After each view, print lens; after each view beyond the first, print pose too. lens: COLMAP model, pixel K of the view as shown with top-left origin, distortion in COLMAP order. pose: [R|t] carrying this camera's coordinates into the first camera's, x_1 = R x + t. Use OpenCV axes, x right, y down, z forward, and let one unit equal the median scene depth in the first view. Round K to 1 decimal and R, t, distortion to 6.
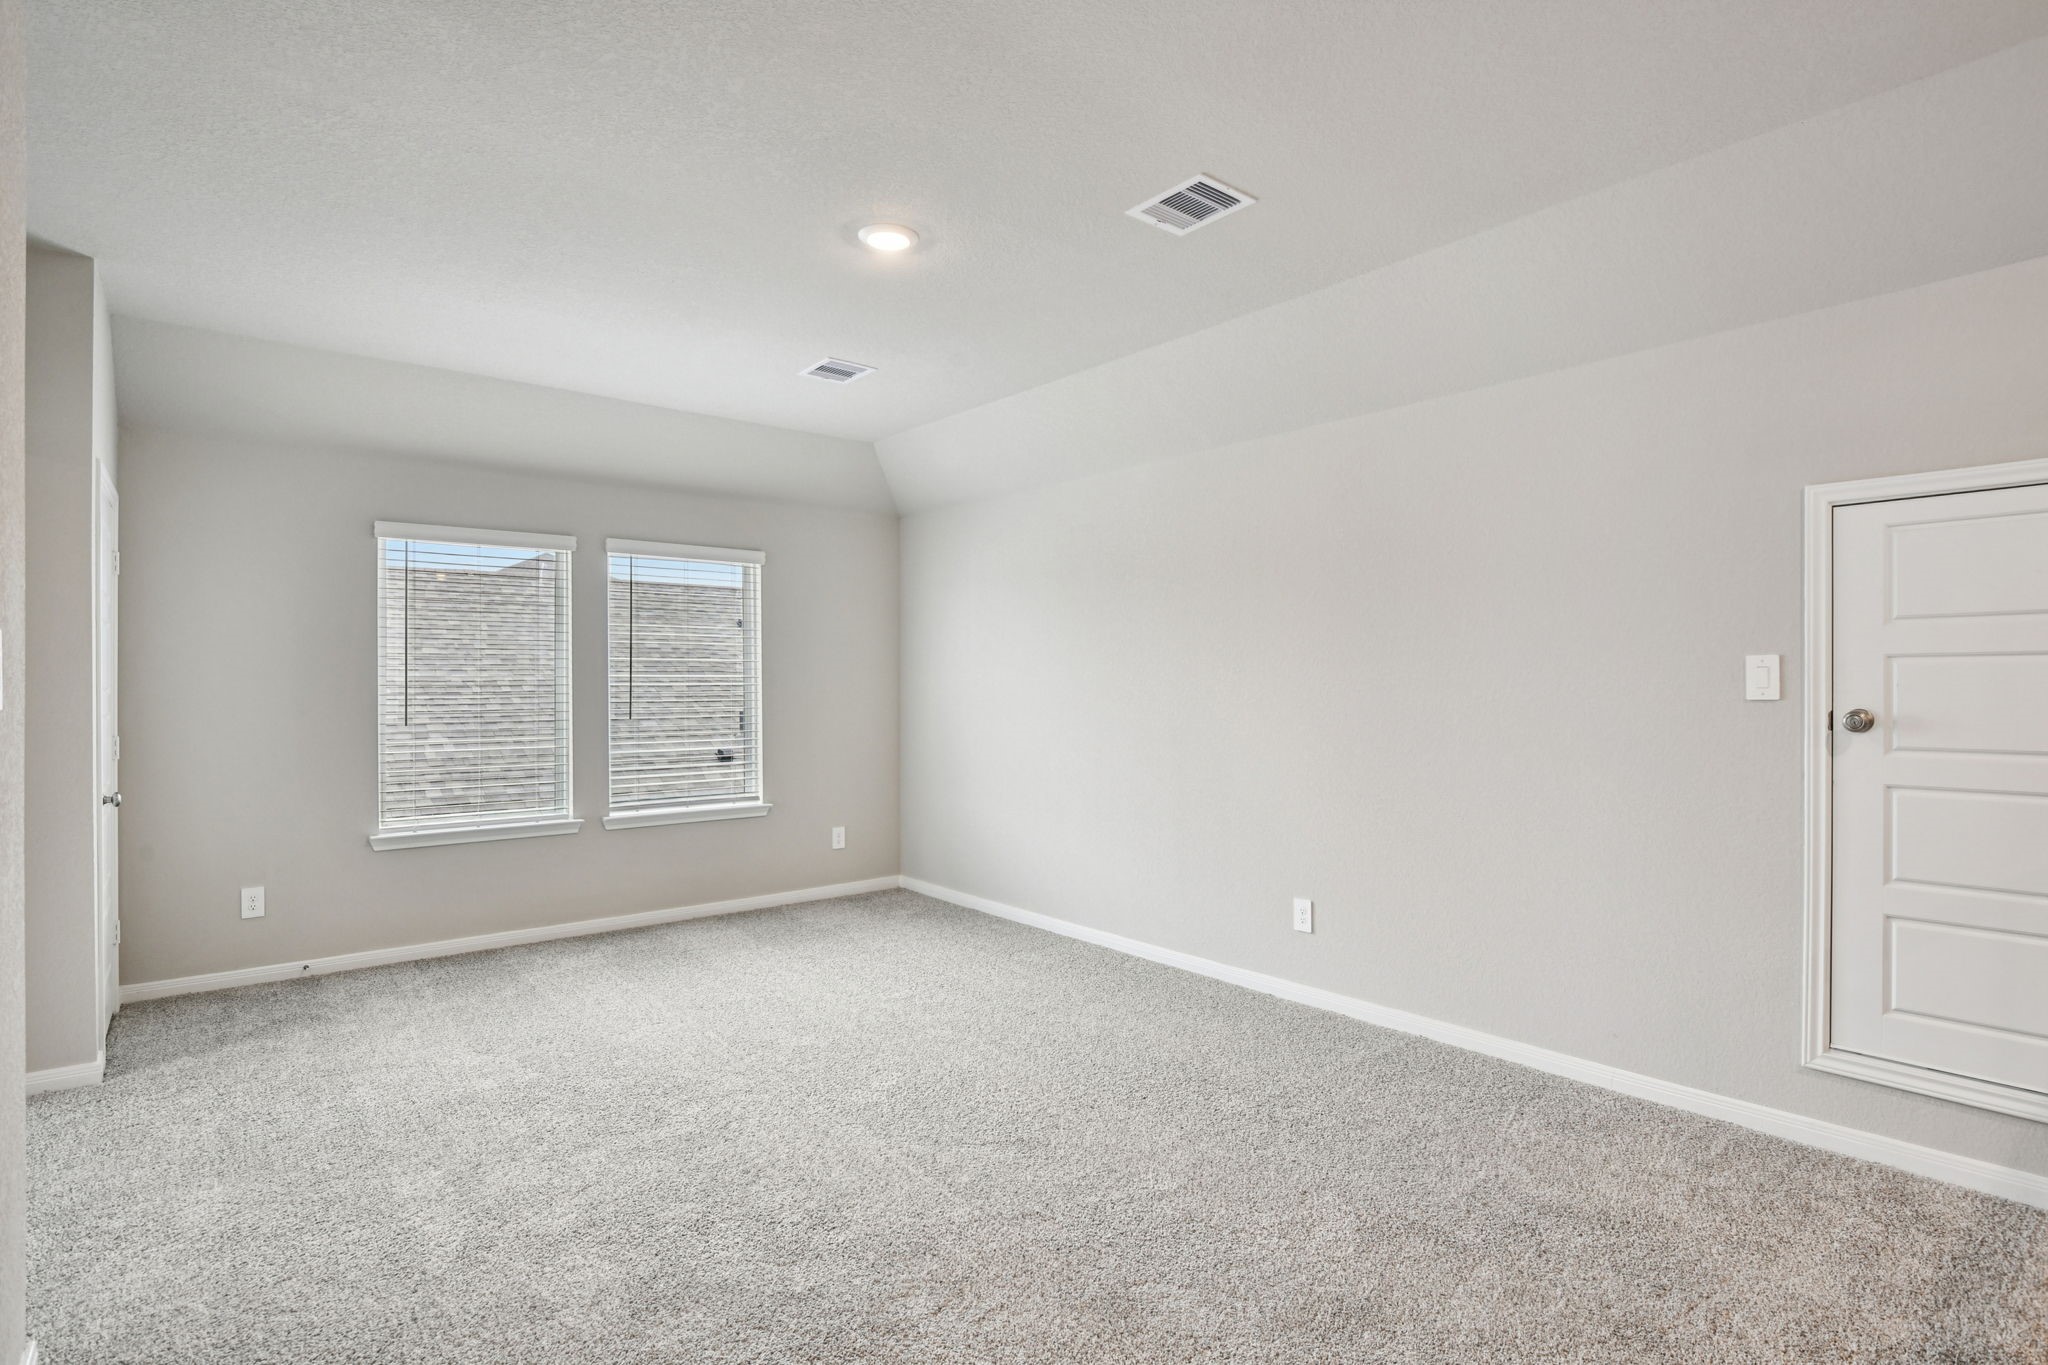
lens RADIAL K [[981.6, 0, 1024.0], [0, 981.6, 682.5], [0, 0, 1]] dist [-0.000281, -0.000206]
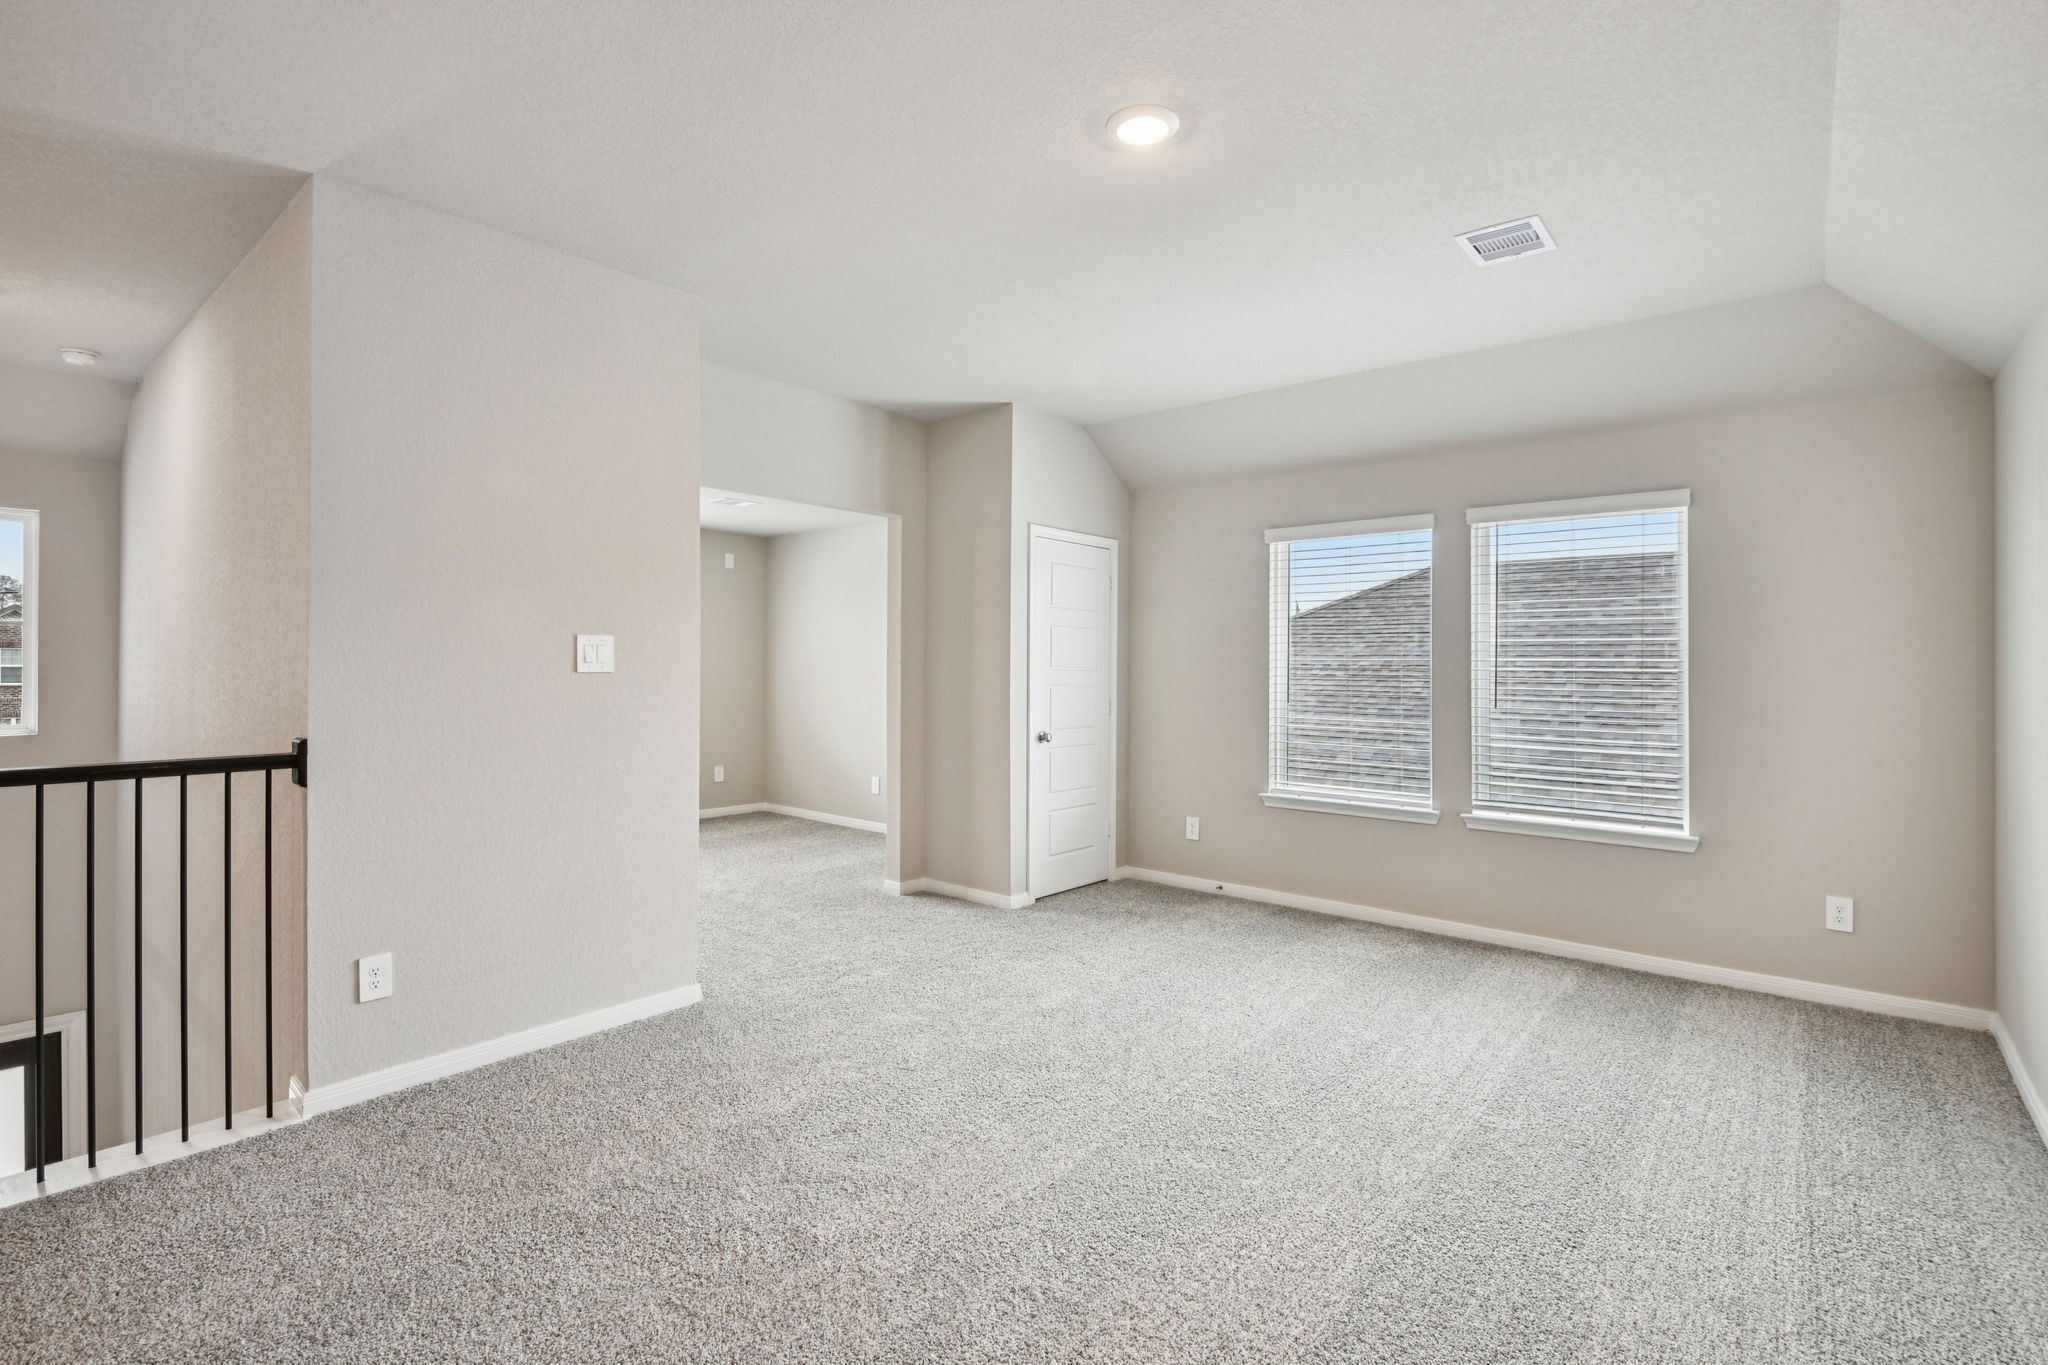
lens RADIAL K [[940.3, 0, 1027.9], [0, 940.3, 675.2], [0, 0, 1]] dist [0.000772, -0.000416]
pose [[0.214341, 0.015632, -0.976634, 0.389857], [-0.007479, 0.999869, 0.014362, -0.002304], [0.976730, 0.004225, 0.214430, 0.466806]]
